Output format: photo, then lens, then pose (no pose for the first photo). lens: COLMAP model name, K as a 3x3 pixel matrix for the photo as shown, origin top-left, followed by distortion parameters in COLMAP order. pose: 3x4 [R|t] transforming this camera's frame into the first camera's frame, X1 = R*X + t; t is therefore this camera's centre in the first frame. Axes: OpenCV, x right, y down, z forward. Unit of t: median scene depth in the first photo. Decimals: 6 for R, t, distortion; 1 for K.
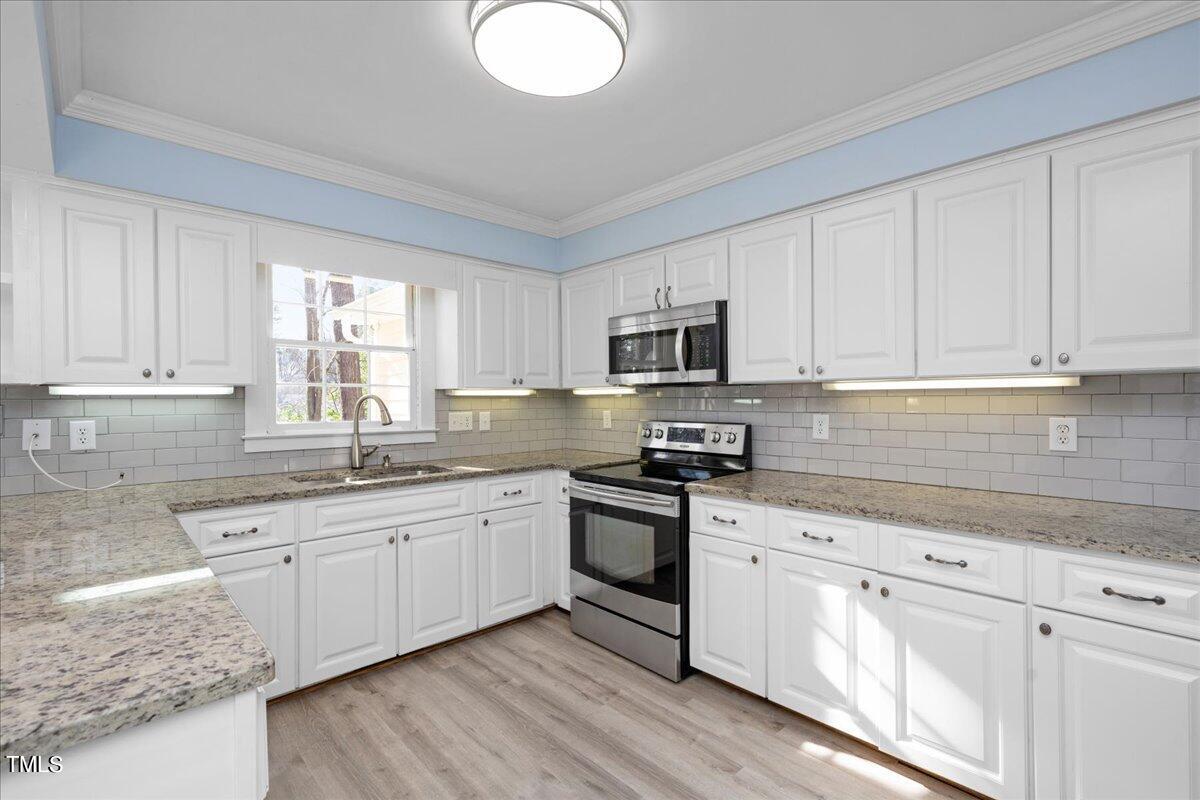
lens RADIAL K [[545.7, 0, 600.0], [0, 545.7, 400.0], [0, 0, 1]] dist [-0.004294, -0.000180]
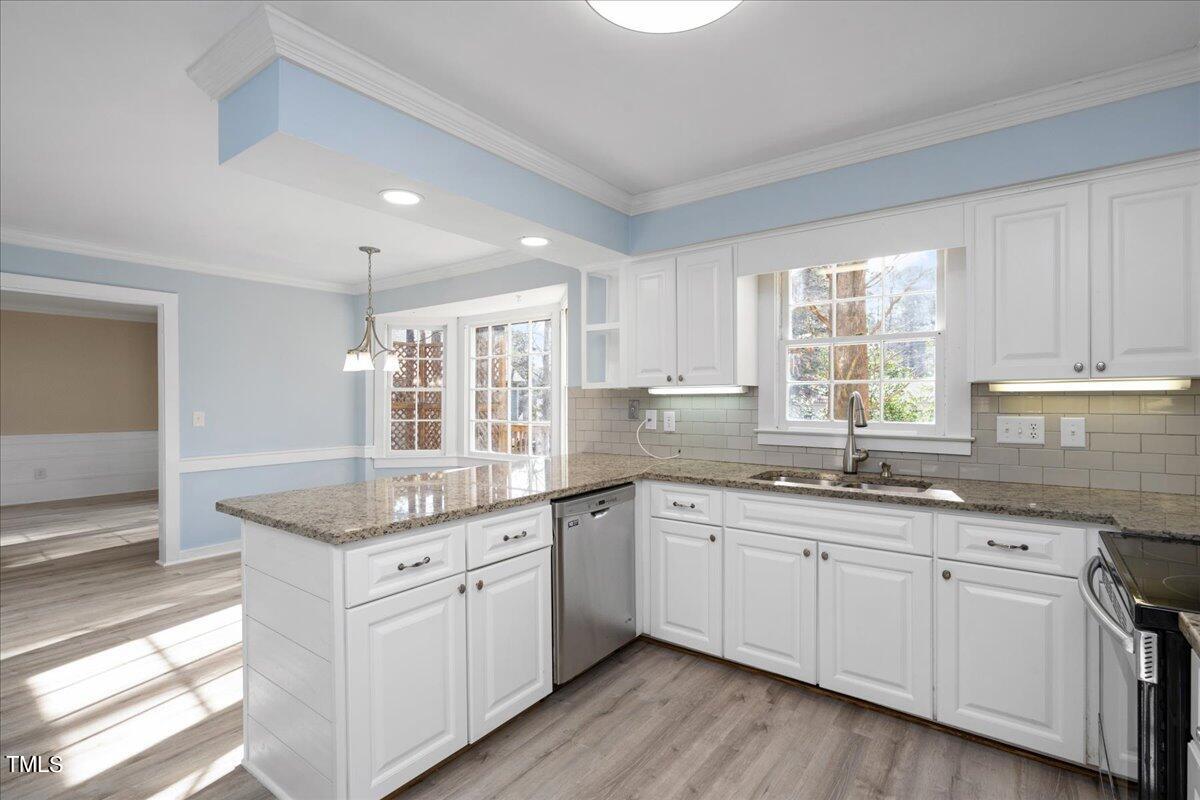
lens RADIAL K [[568.6, 0, 600.0], [0, 568.6, 400.0], [0, 0, 1]] dist [0.004202, -0.000061]
pose [[0.167066, 0.007148, -0.985920, 0.462673], [0.000255, 0.999973, 0.007293, -0.004137], [0.985946, -0.001470, 0.167060, 0.473615]]
